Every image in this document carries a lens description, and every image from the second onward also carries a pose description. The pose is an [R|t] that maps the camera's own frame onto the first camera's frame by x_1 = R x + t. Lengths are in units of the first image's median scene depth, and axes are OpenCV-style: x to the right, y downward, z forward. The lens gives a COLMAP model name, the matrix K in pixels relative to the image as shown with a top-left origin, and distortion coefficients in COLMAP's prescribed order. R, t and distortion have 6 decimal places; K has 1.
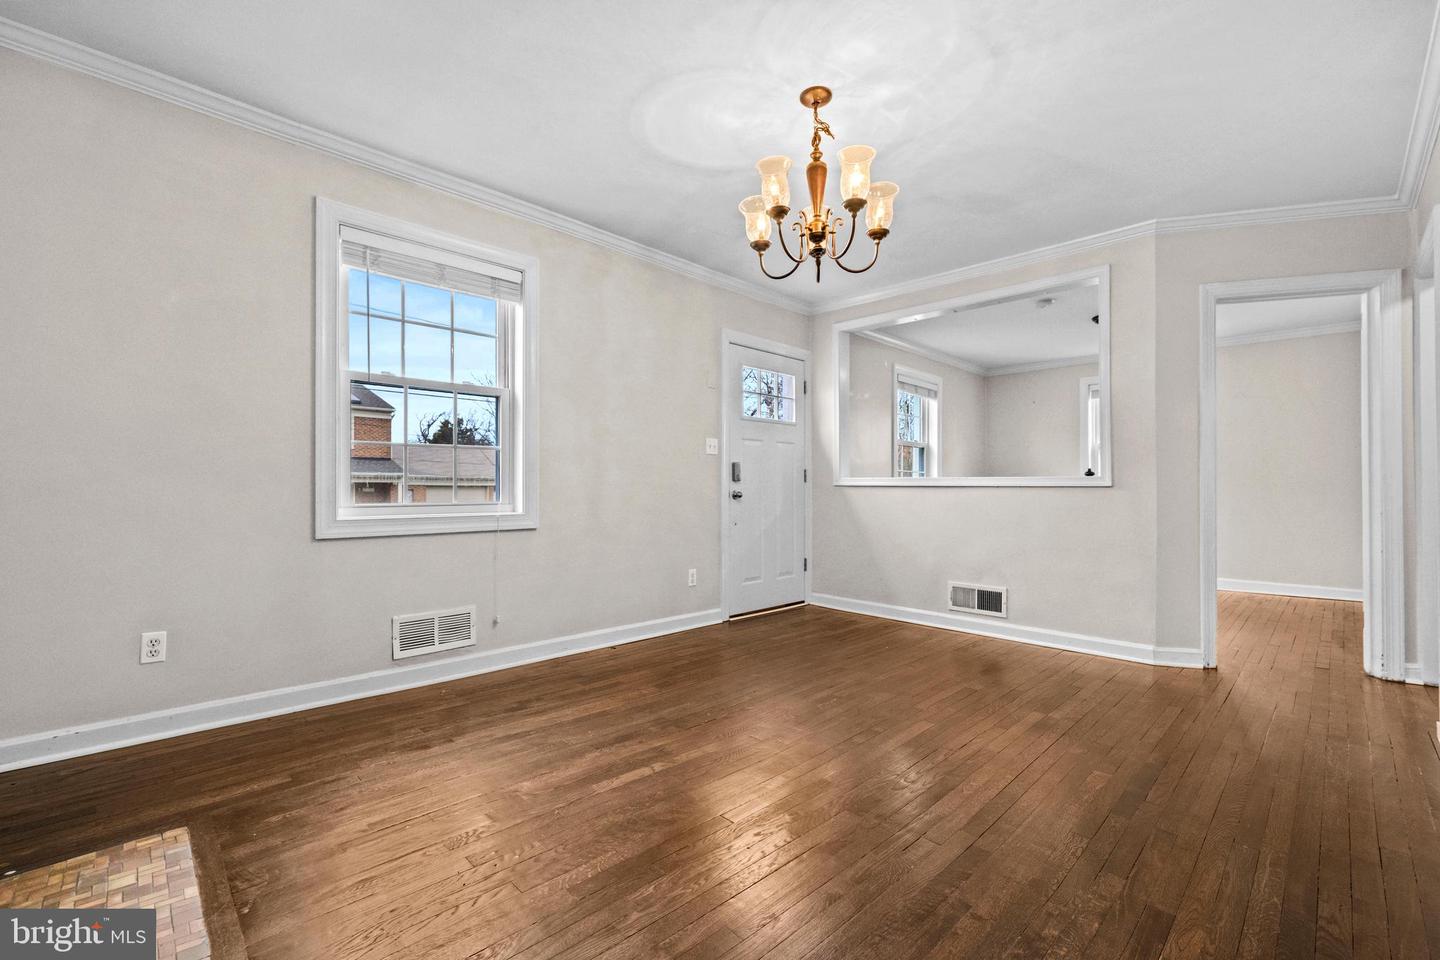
lens RADIAL K [[618.5, 0, 715.2], [0, 618.5, 475.6], [0, 0, 1]] dist [0.005862, 0.000182]
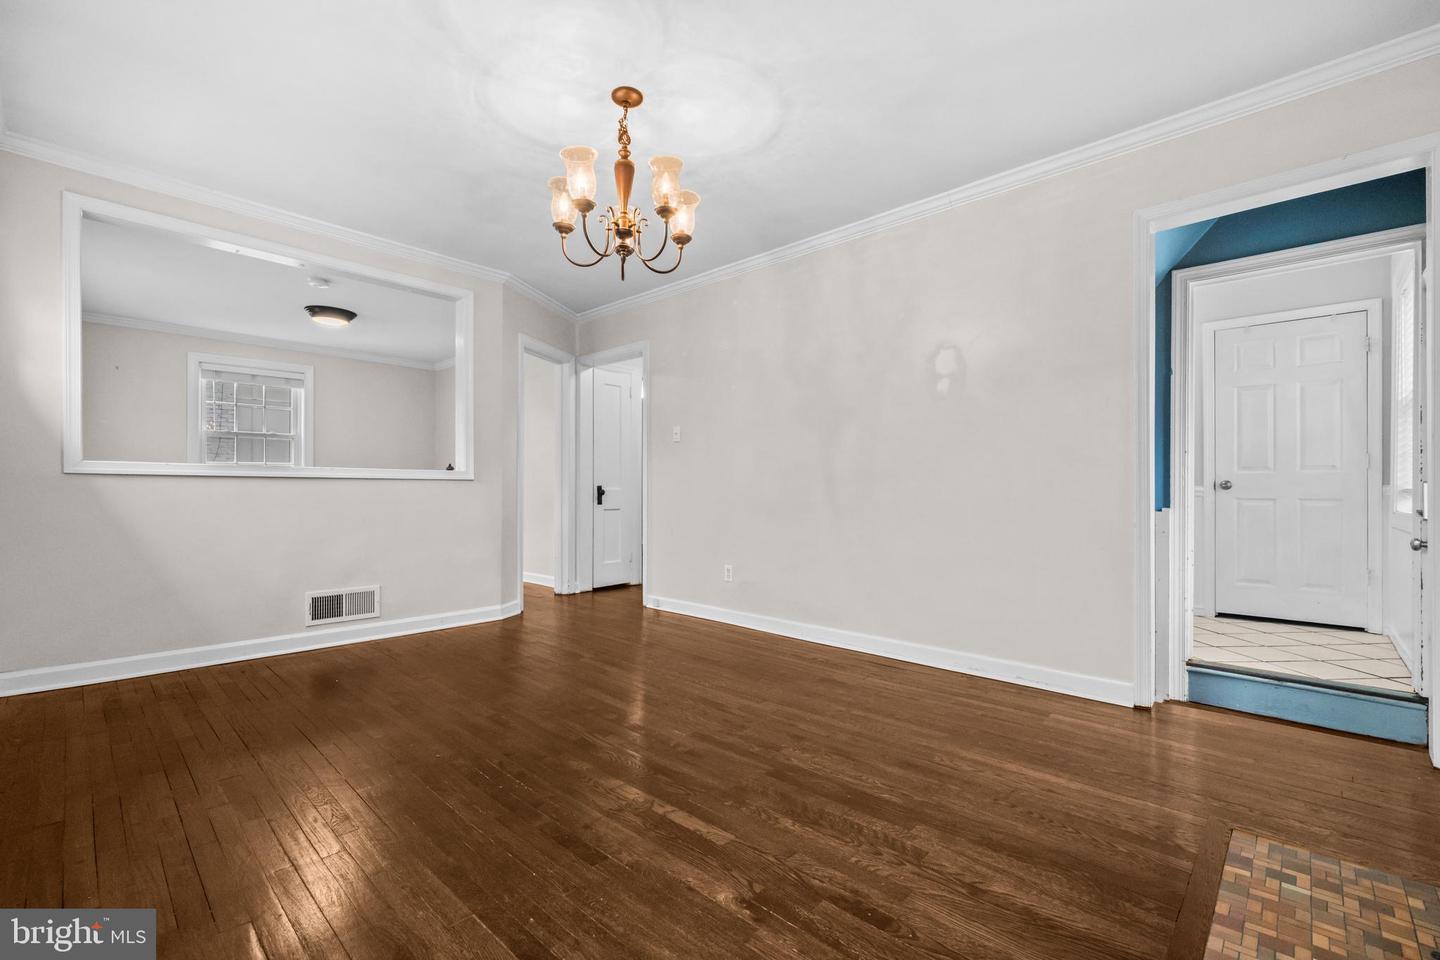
lens RADIAL K [[618.5, 0, 714.3], [0, 618.5, 484.5], [0, 0, 1]] dist [0.005862, 0.000182]
pose [[-0.024987, 0.002424, 0.999685, -0.590248], [-0.036944, 0.999312, -0.003347, 0.011495], [-0.999005, -0.037015, -0.024881, 0.598141]]
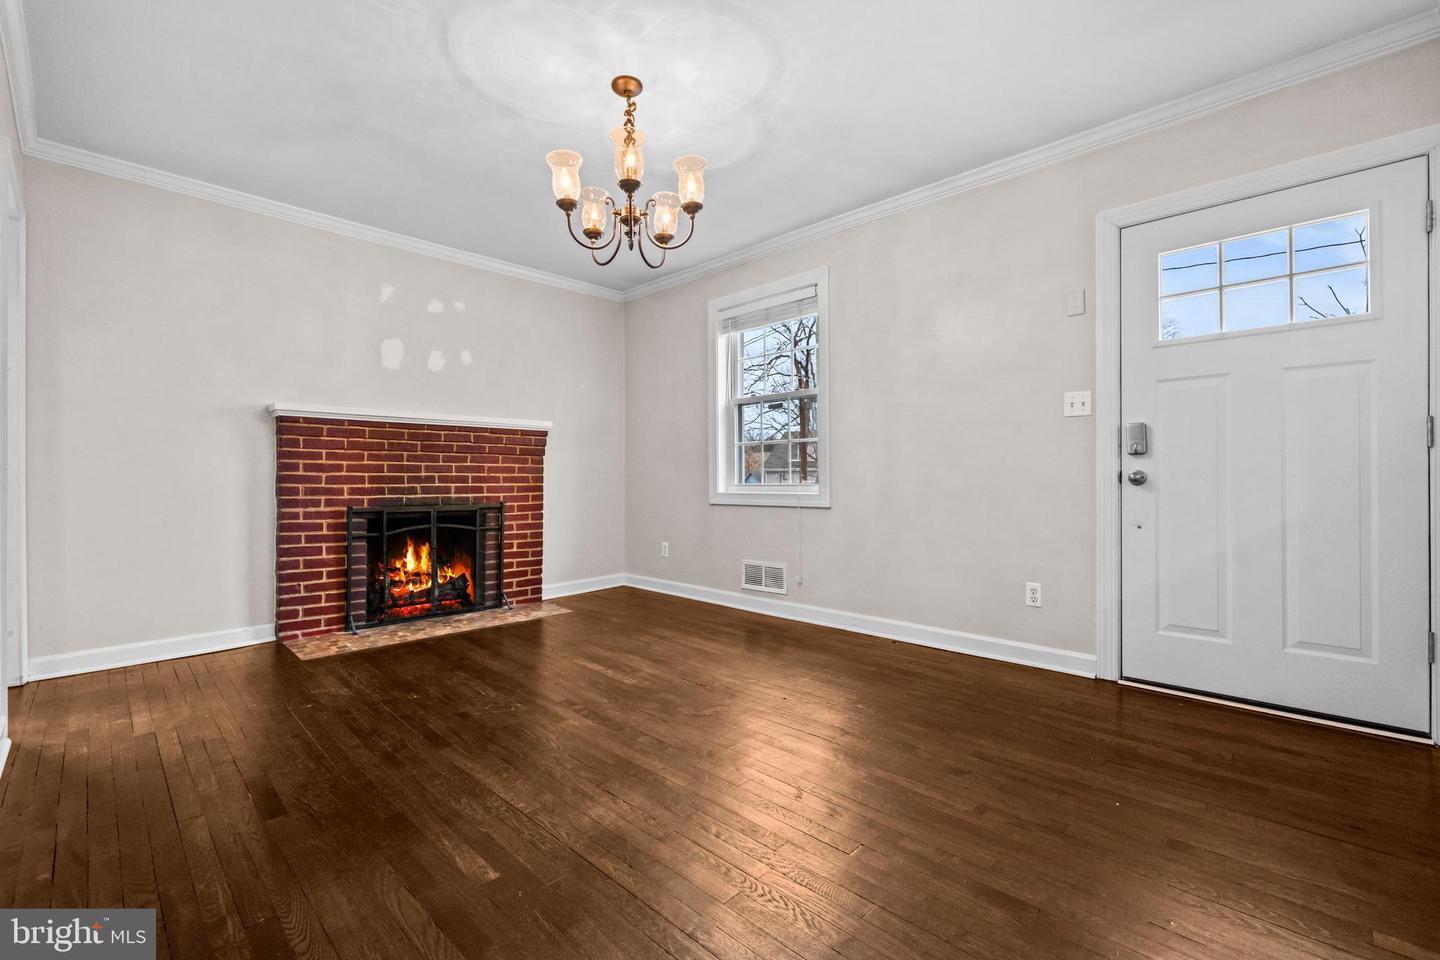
lens RADIAL K [[618.5, 0, 718.3], [0, 618.5, 476.4], [0, 0, 1]] dist [0.005862, 0.000182]
pose [[0.014974, -0.000323, -0.999888, 0.818993], [0.036012, 0.999351, 0.000216, 0.019825], [0.999239, -0.036011, 0.014976, 0.773279]]
